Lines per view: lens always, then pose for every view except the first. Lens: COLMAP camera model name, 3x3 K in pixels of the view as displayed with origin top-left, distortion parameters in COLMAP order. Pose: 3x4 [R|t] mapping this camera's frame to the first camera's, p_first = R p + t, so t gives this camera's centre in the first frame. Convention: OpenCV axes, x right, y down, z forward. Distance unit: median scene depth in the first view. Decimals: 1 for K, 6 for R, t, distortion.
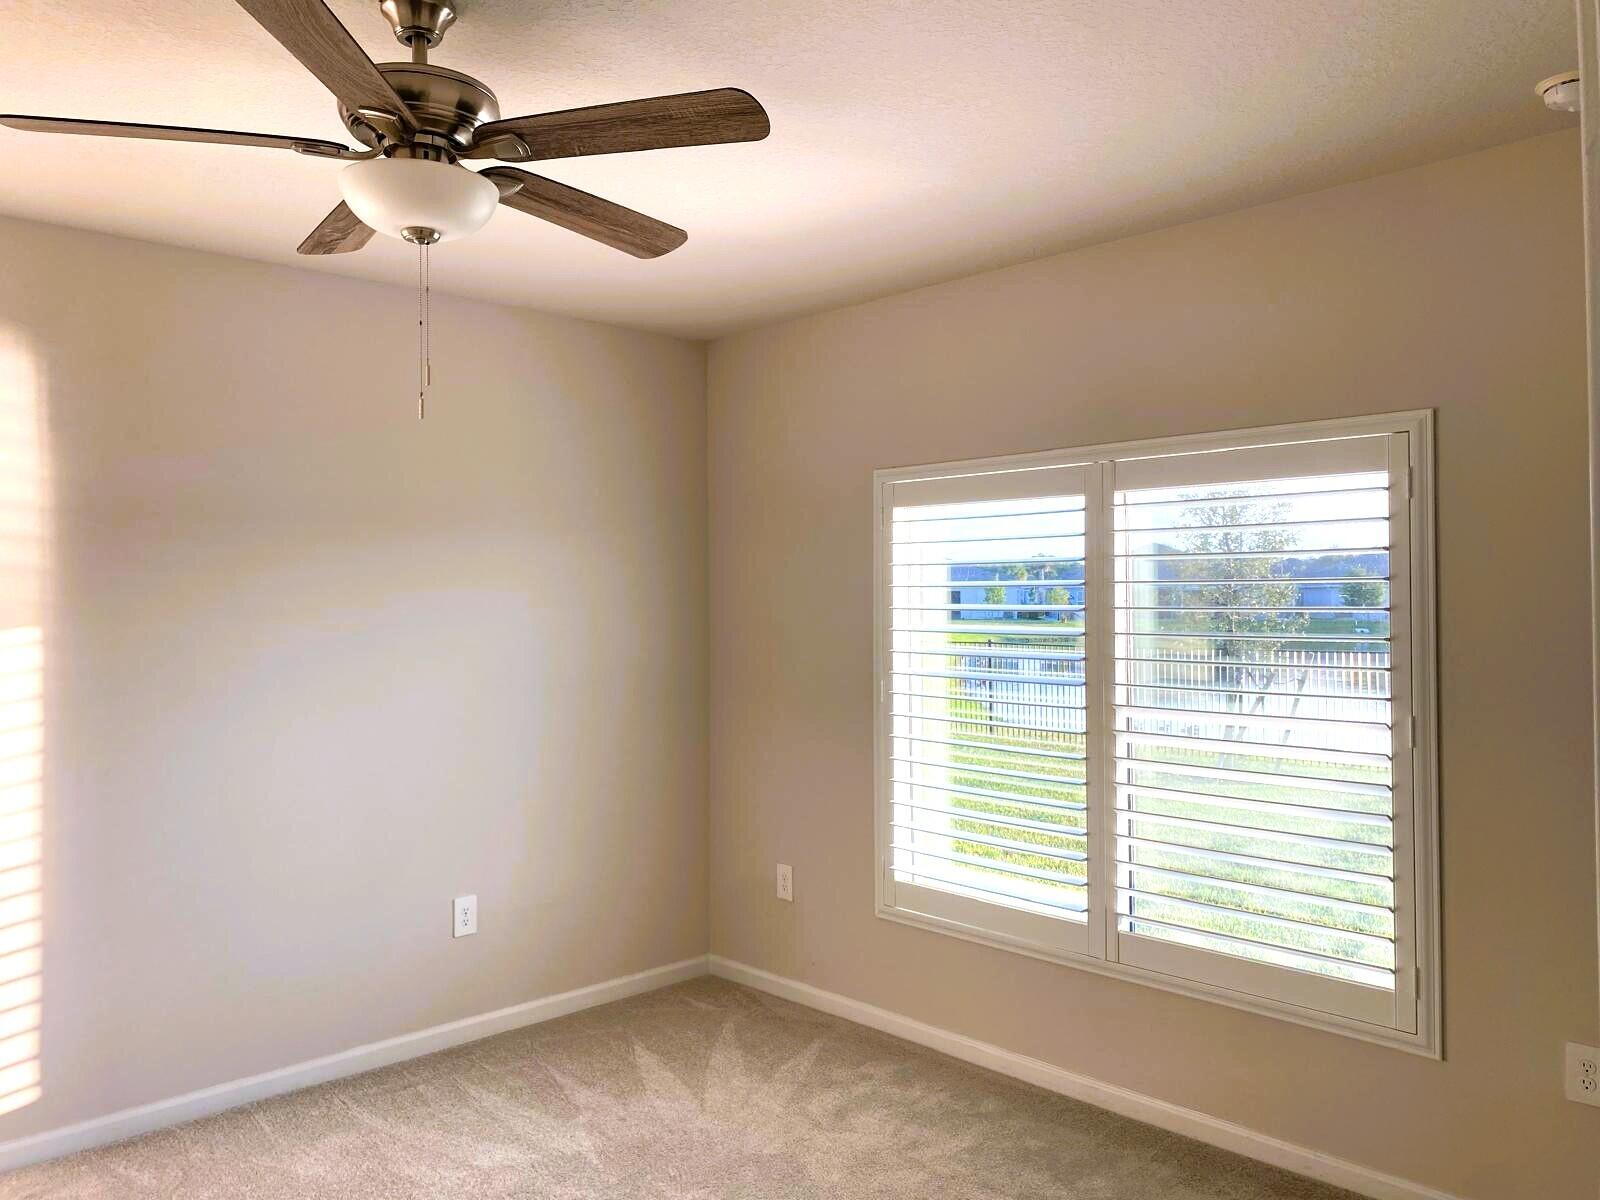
lens RADIAL K [[1202.9, 0, 777.8], [0, 1202.9, 577.6], [0, 0, 1]] dist [0.058933, -0.088356]
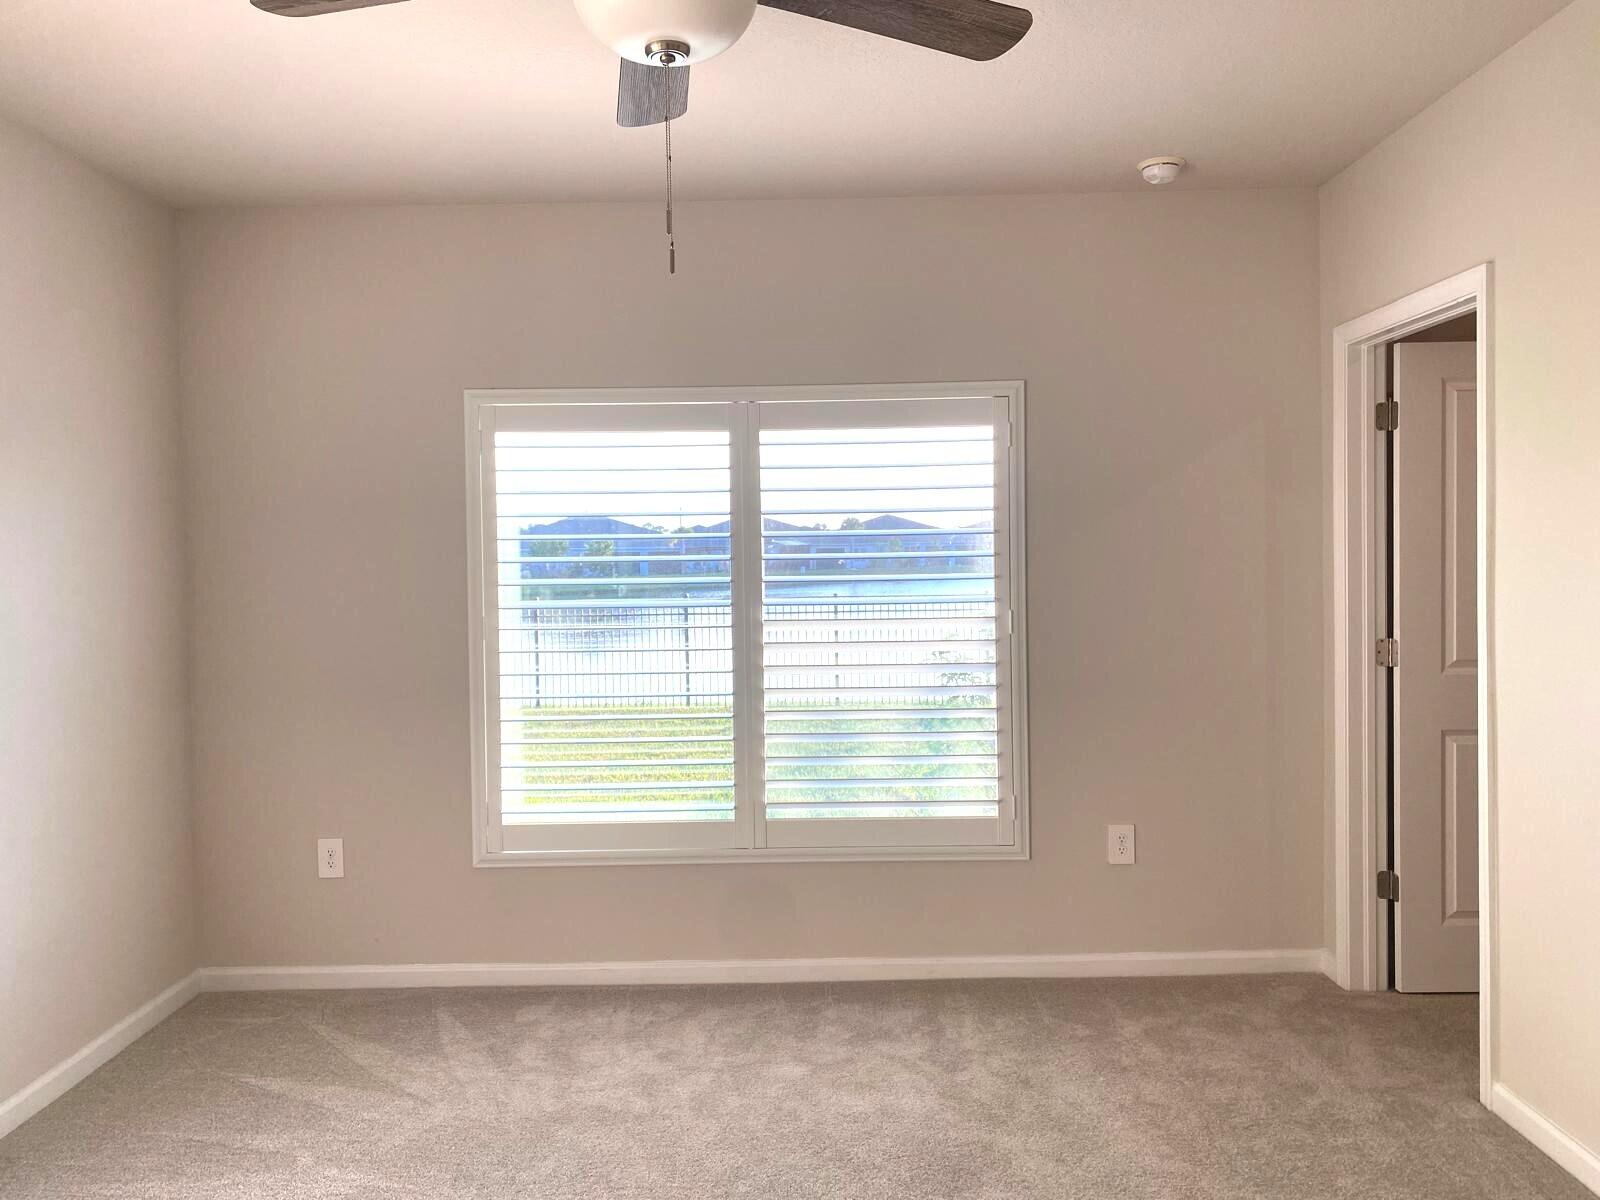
lens RADIAL K [[1202.9, 0, 777.8], [0, 1202.9, 577.6], [0, 0, 1]] dist [0.058933, -0.088356]
pose [[0.690514, -0.014720, 0.723169, -0.470321], [-0.001800, 0.999755, 0.022069, 0.037283], [-0.723316, -0.016541, 0.690319, 0.201136]]
